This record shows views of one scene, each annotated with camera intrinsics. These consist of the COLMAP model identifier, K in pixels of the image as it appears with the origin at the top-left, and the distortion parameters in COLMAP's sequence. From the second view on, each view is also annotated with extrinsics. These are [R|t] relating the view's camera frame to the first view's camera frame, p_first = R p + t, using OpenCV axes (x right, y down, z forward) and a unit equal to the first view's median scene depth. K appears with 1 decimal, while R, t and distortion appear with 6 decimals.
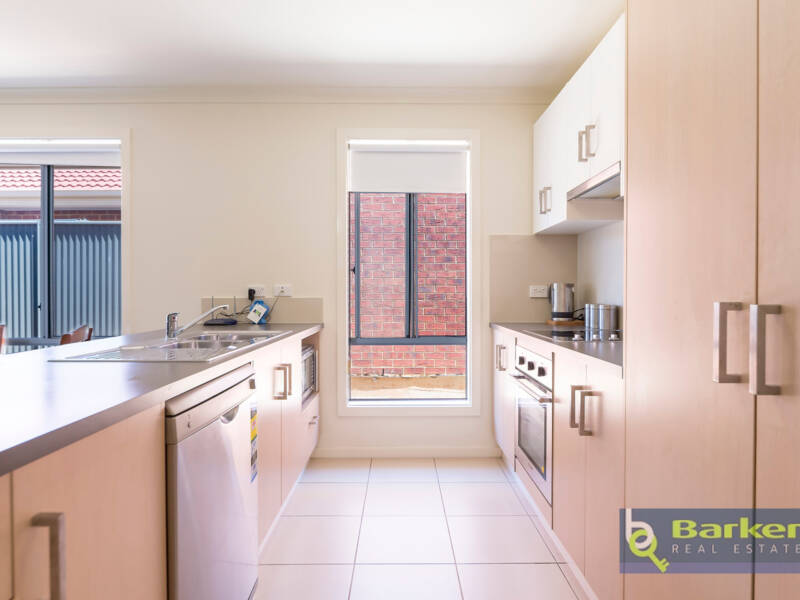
lens RADIAL K [[469.8, 0, 400.6], [0, 469.8, 301.6], [0, 0, 1]] dist [0.002624, 0.000290]
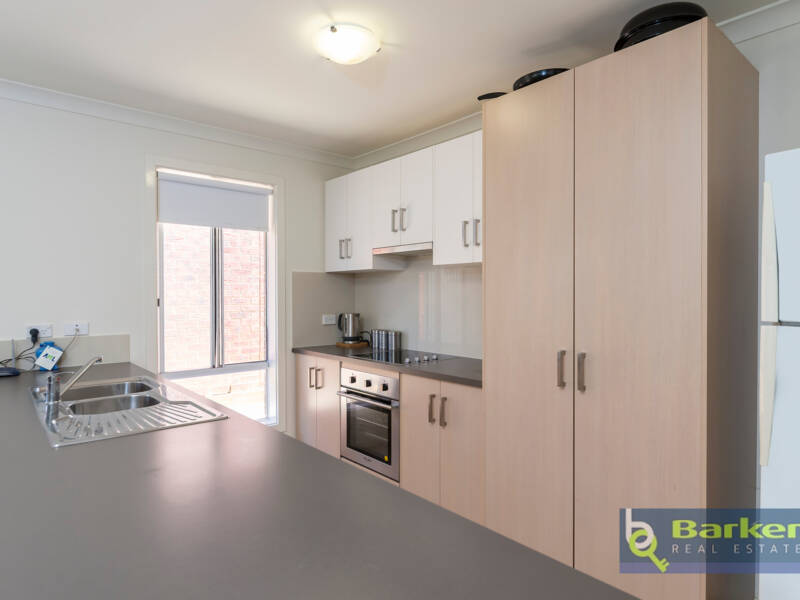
lens RADIAL K [[489.5, 0, 400.0], [0, 489.5, 300.0], [0, 0, 1]] dist [-0.001358, -0.001004]
pose [[0.763138, -0.009606, 0.646164, -0.381484], [0.012840, 0.999918, -0.000301, -0.069211], [-0.646108, 0.008526, 0.763198, -0.076117]]
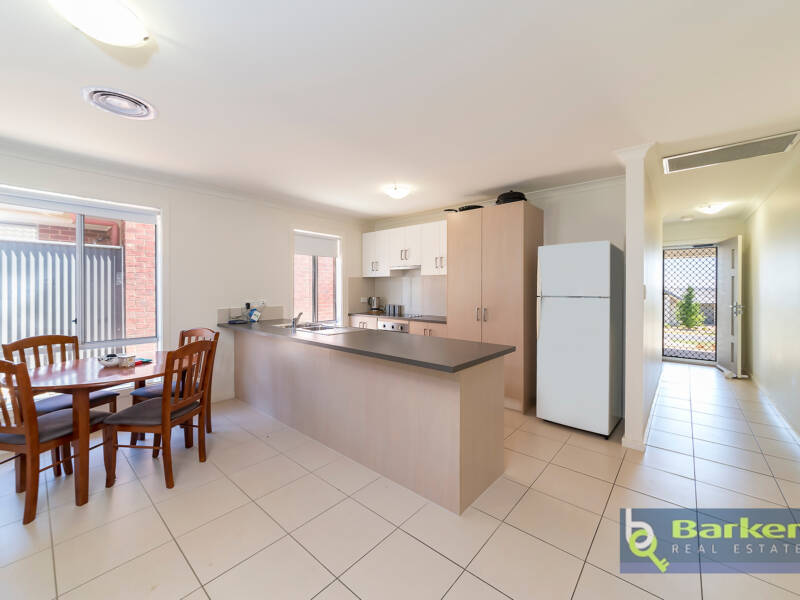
lens RADIAL K [[329.1, 0, 402.1], [0, 329.1, 293.8], [0, 0, 1]] dist [0.000794, 0.000060]
pose [[0.664813, -0.011504, 0.746921, -0.879746], [0.012635, 0.999912, 0.004155, -0.060008], [-0.746903, 0.006675, 0.664899, -0.311591]]
